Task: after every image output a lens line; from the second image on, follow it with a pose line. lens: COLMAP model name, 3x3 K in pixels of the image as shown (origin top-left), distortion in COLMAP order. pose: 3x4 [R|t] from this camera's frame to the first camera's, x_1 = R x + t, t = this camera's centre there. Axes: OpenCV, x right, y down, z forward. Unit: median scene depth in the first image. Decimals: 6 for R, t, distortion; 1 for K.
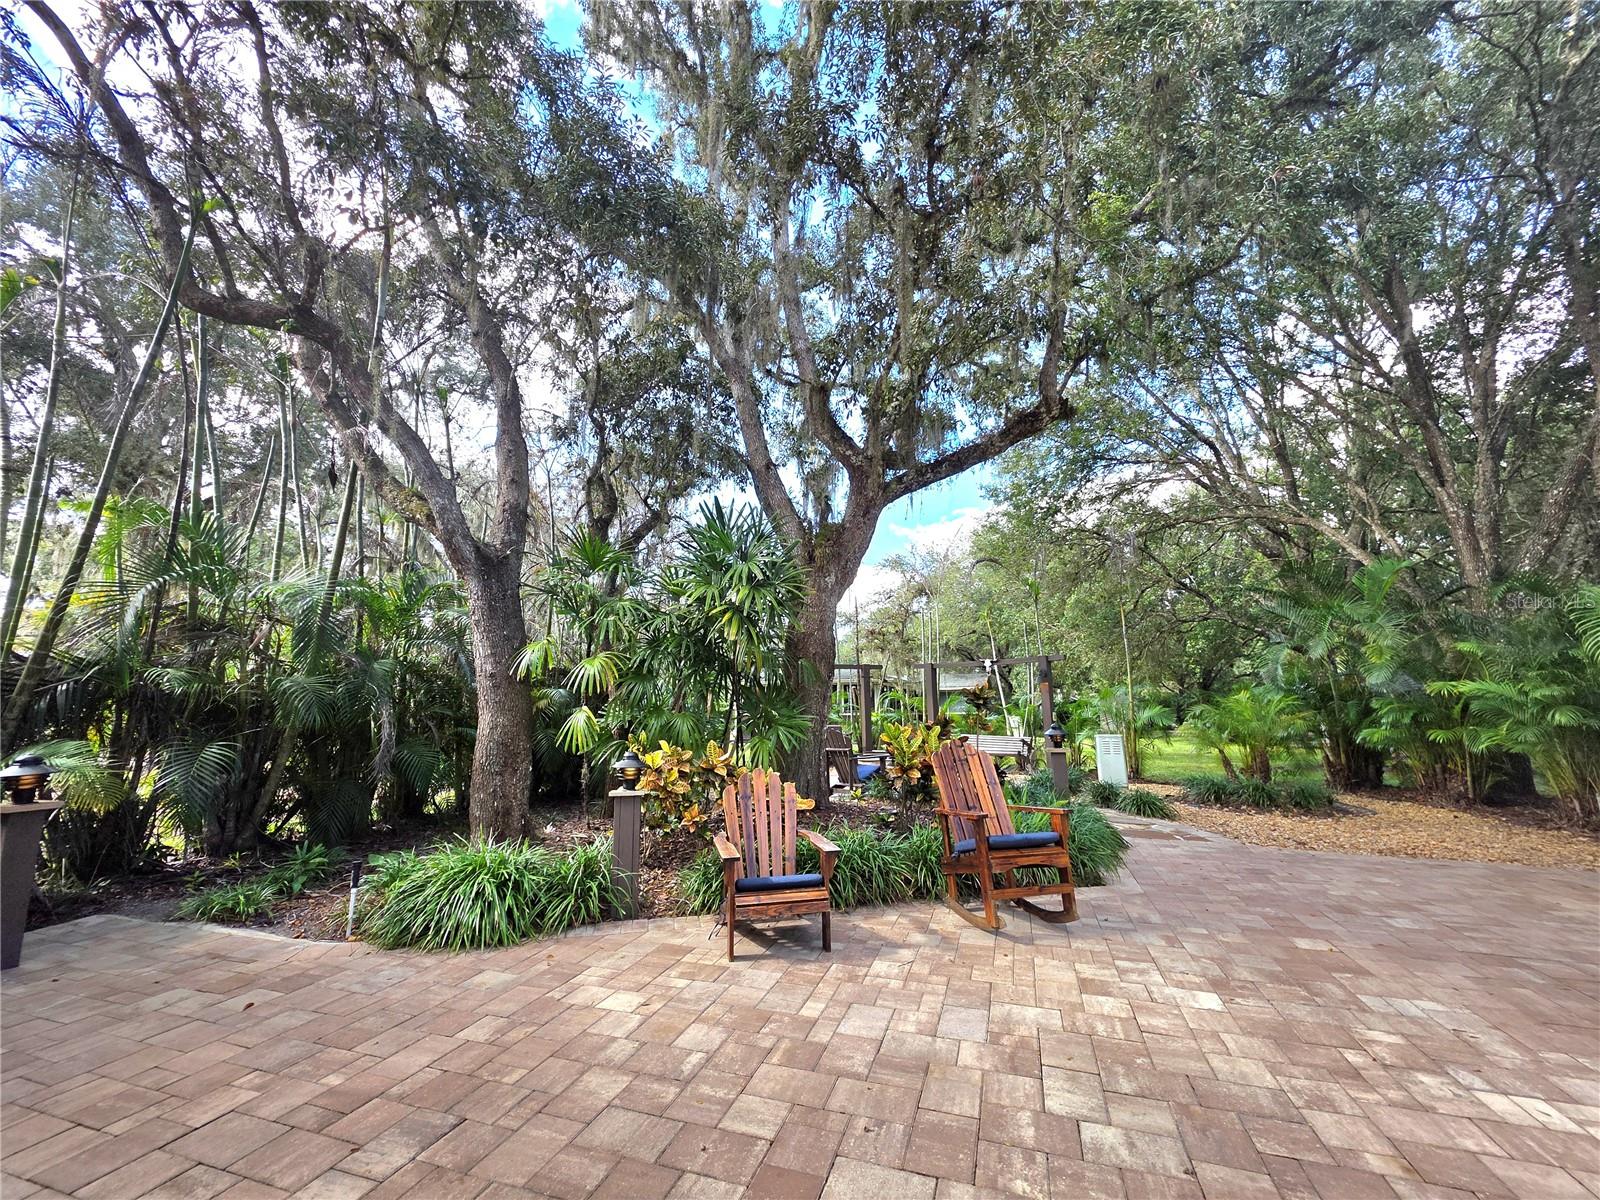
lens RADIAL K [[632.1, 0, 800.0], [0, 632.1, 600.0], [0, 0, 1]] dist [0.003322, 0.000156]
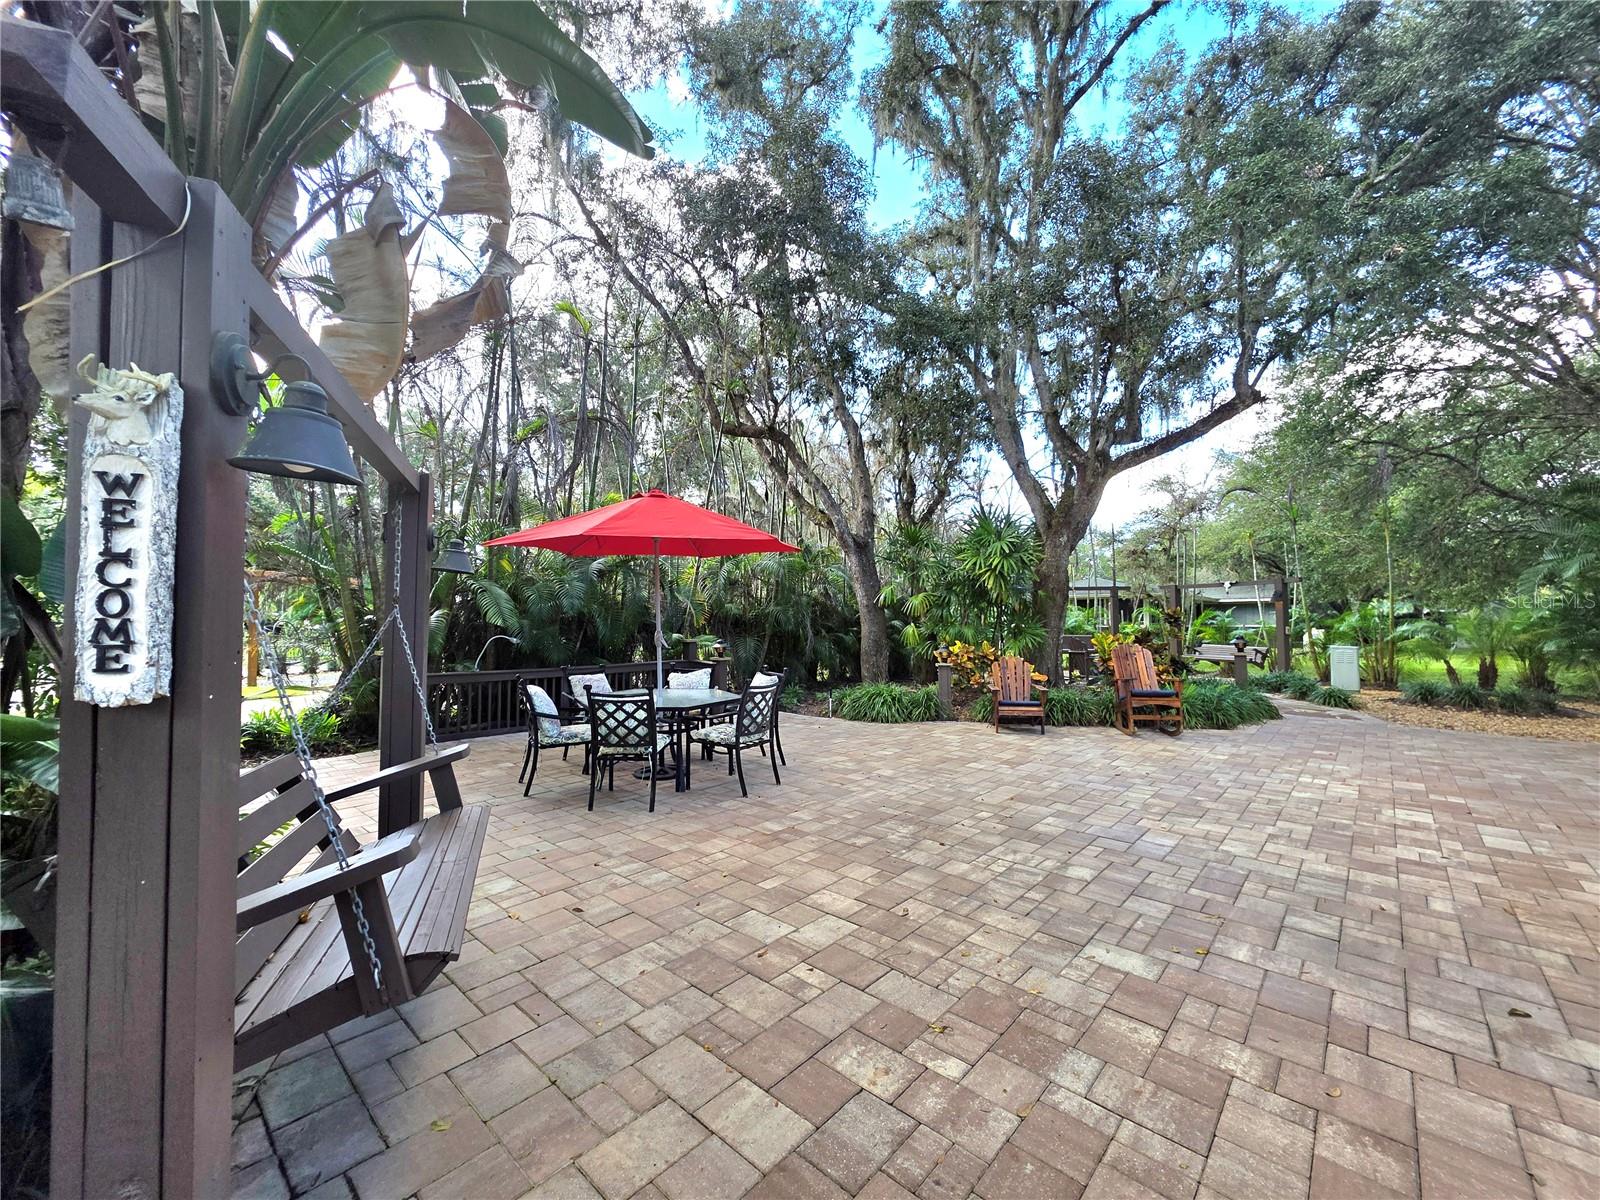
lens RADIAL K [[632.1, 0, 800.0], [0, 632.1, 600.0], [0, 0, 1]] dist [0.003322, 0.000156]
pose [[0.913857, -0.008131, -0.405954, 0.109494], [0.065486, 0.989662, 0.127594, -0.156980], [0.400720, -0.143187, 0.904942, -0.820526]]
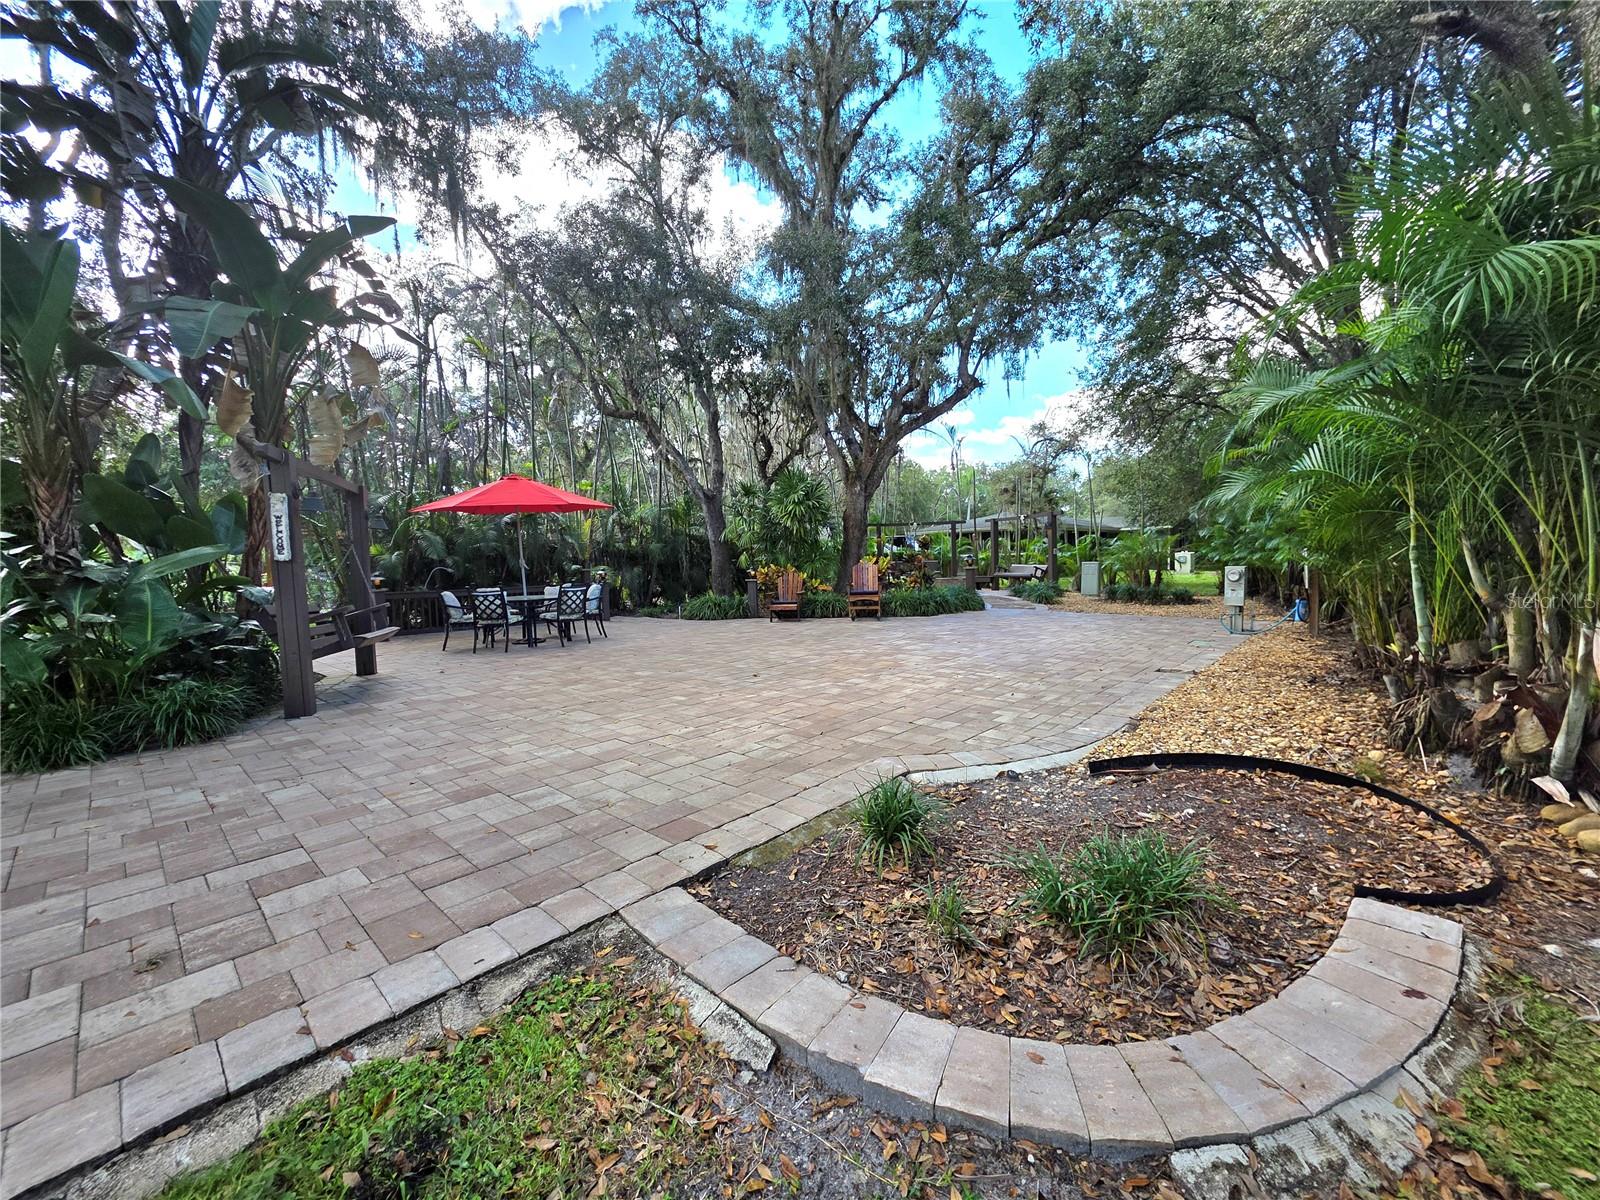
lens RADIAL K [[632.1, 0, 800.0], [0, 632.1, 600.0], [0, 0, 1]] dist [0.003322, 0.000156]
pose [[0.912972, 0.004300, -0.407999, 0.929837], [0.093964, 0.970852, 0.220494, -0.194432], [0.397055, -0.239642, 0.885957, -1.274342]]
